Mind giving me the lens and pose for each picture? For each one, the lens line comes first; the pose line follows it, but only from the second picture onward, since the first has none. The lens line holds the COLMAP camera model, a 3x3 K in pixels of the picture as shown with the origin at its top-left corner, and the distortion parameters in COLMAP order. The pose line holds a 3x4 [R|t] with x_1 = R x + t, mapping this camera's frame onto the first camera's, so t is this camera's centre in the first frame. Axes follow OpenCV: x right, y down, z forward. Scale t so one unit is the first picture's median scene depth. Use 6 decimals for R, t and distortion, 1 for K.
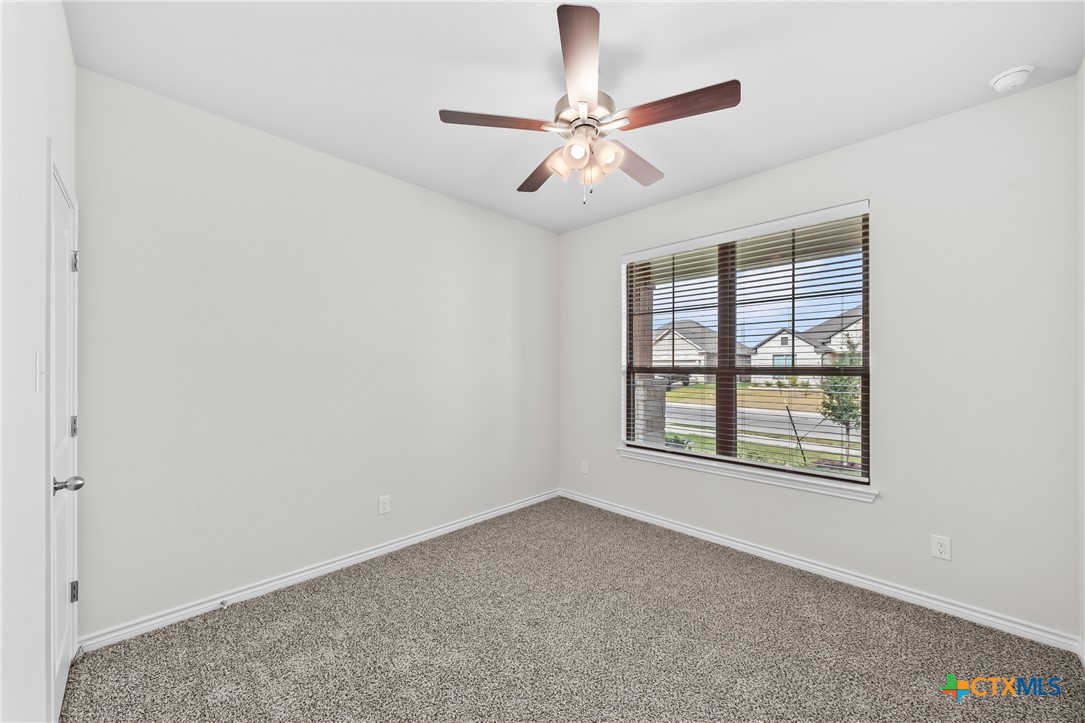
lens RADIAL K [[392.3, 0, 546.2], [0, 392.3, 364.4], [0, 0, 1]] dist [-0.000922, -0.000059]
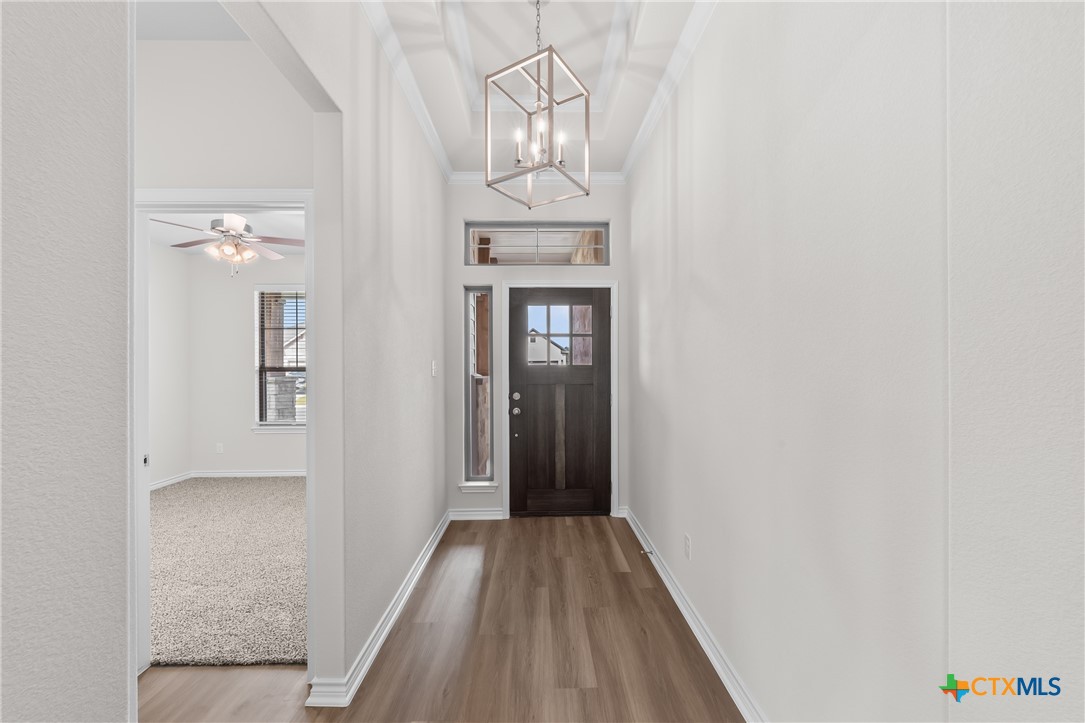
lens RADIAL K [[420.1, 0, 544.7], [0, 420.1, 362.9], [0, 0, 1]] dist [-0.000017, 0.000046]
pose [[0.692433, -0.005270, 0.721463, -0.153653], [0.005132, 0.999984, 0.002379, -0.006410], [-0.721464, 0.002055, 0.692449, -0.691588]]
